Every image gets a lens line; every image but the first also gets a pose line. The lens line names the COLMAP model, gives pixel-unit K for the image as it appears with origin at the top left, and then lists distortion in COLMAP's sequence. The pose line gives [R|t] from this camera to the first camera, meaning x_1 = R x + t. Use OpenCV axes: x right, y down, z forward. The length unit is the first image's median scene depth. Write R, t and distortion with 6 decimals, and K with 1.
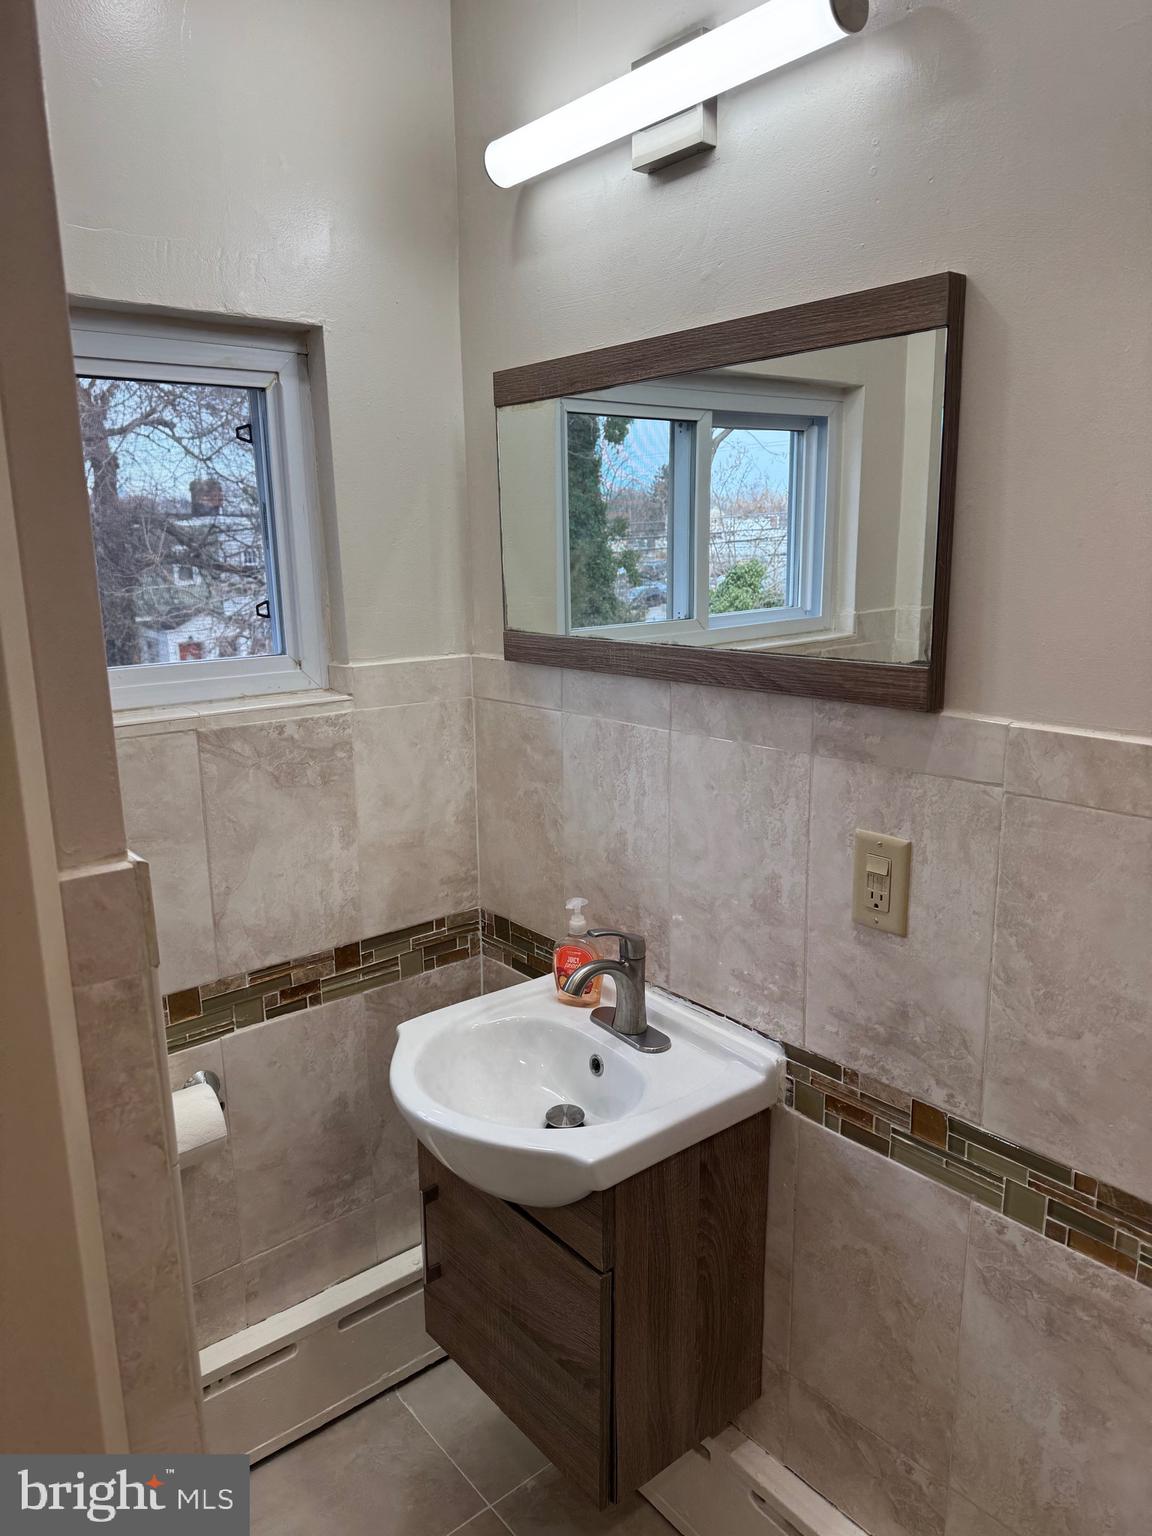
lens RADIAL K [[1073.6, 0, 576.0], [0, 1073.6, 768.0], [0, 0, 1]] dist [0.142007, -0.234665]
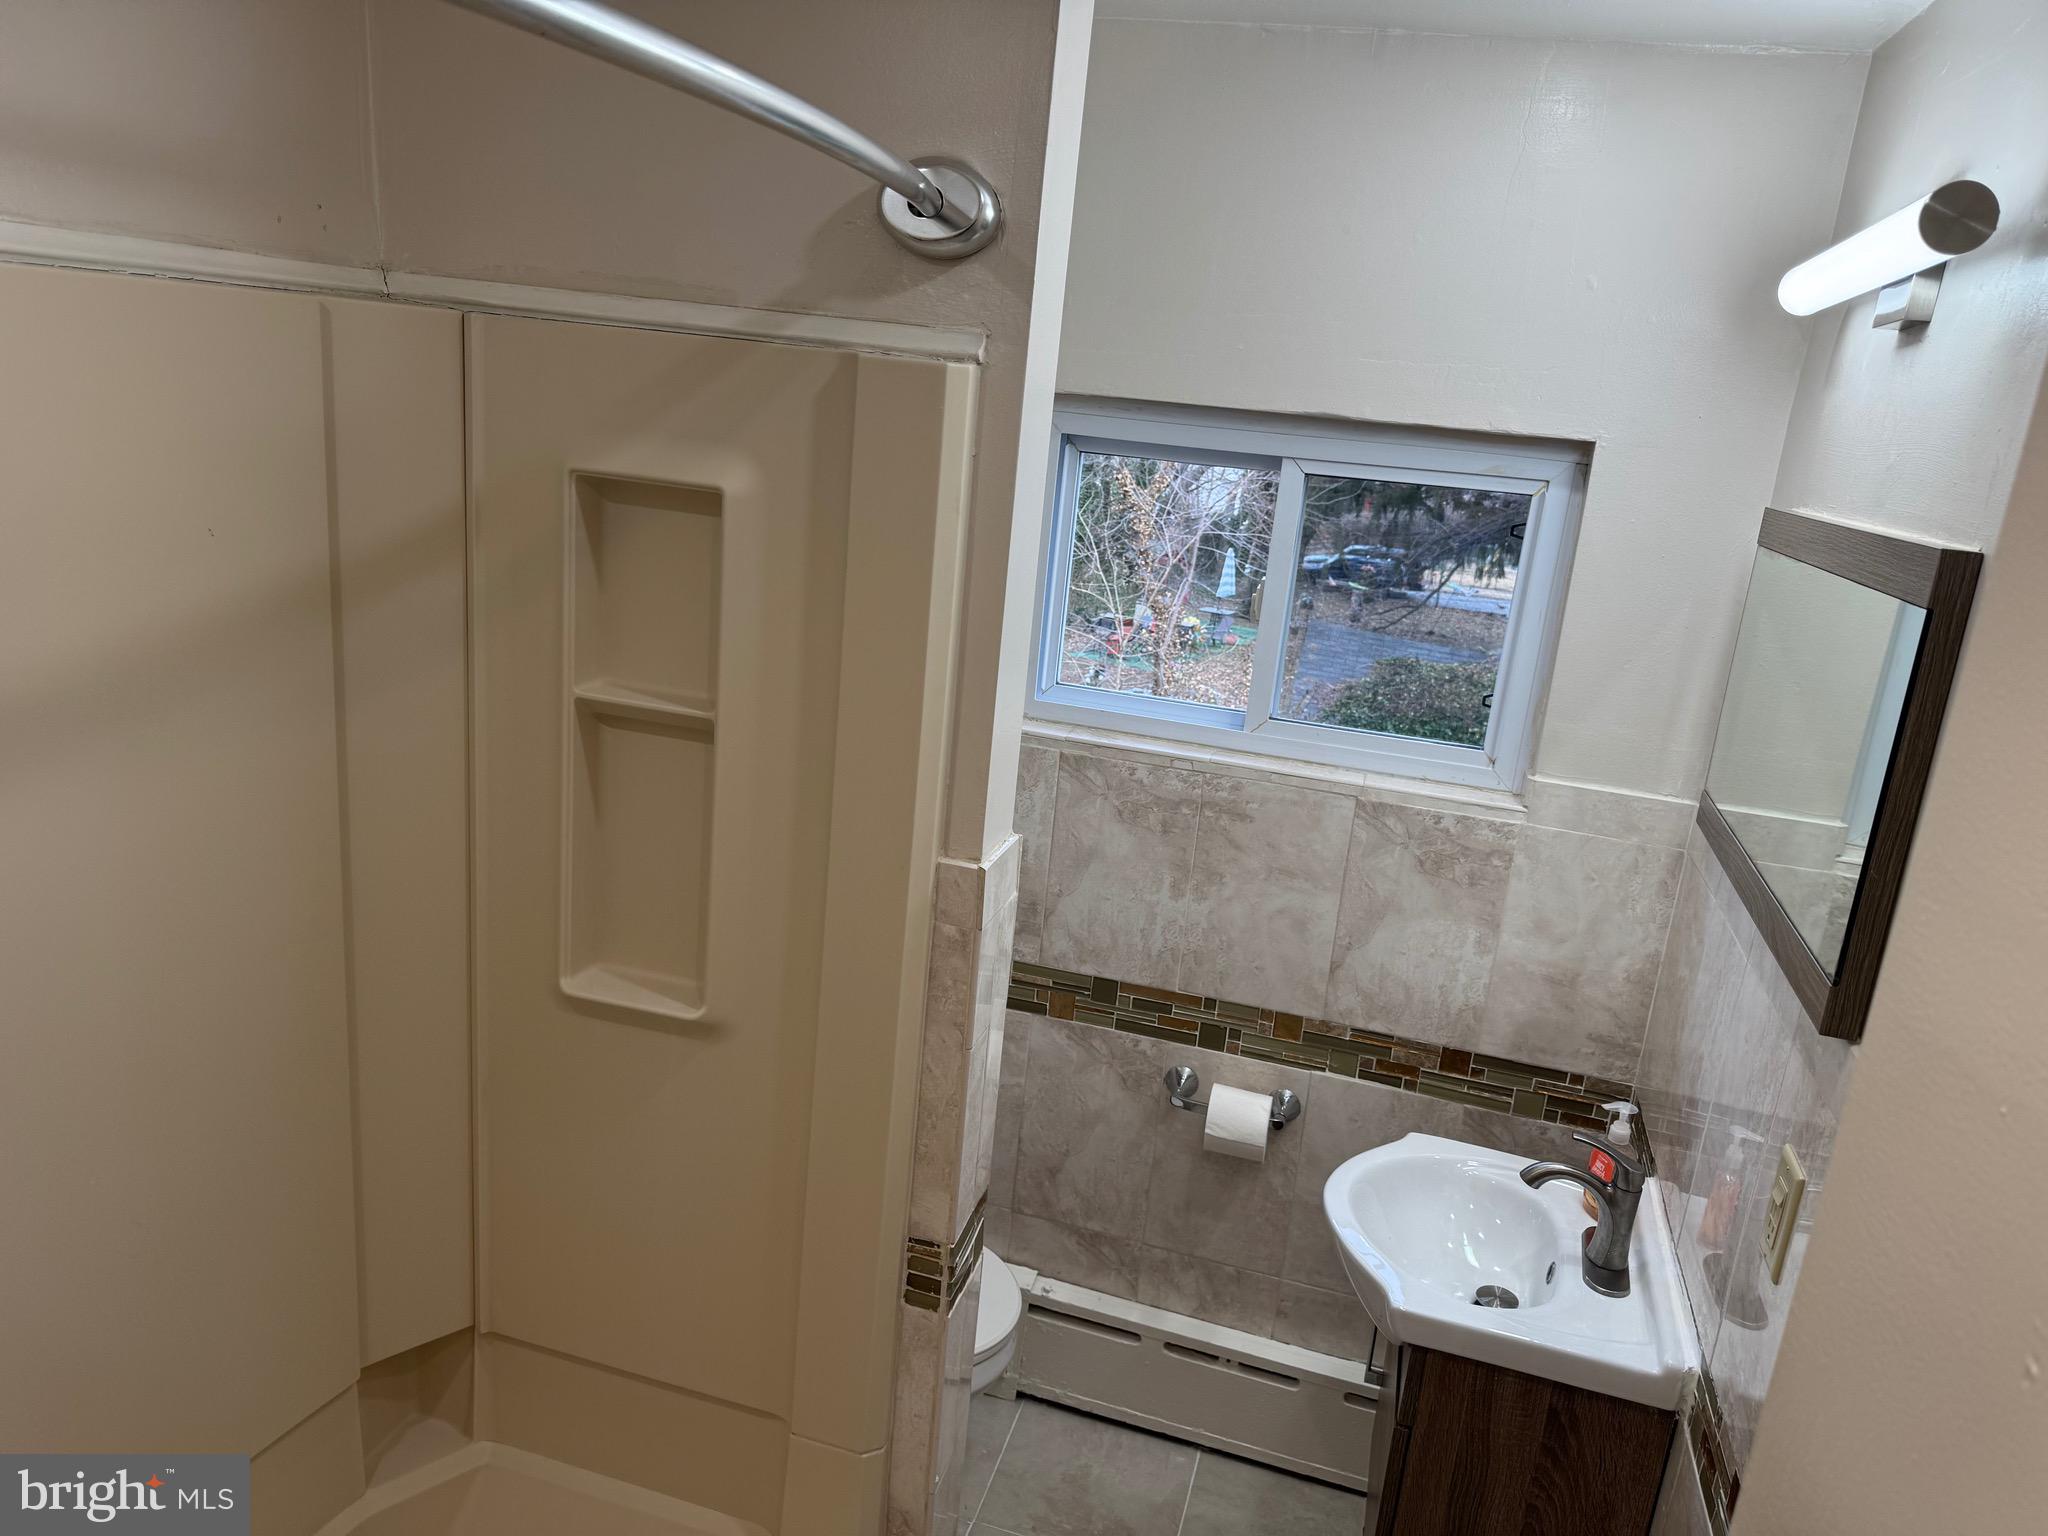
lens RADIAL K [[1431.5, 0, 1024.0], [0, 1431.5, 768.0], [0, 0, 1]] dist [0.142007, -0.234665]
pose [[0.549038, 0.274757, -0.789345, 0.554347], [-0.273768, 0.951440, 0.140757, -0.160053], [0.789689, 0.138816, 0.597596, -0.127749]]
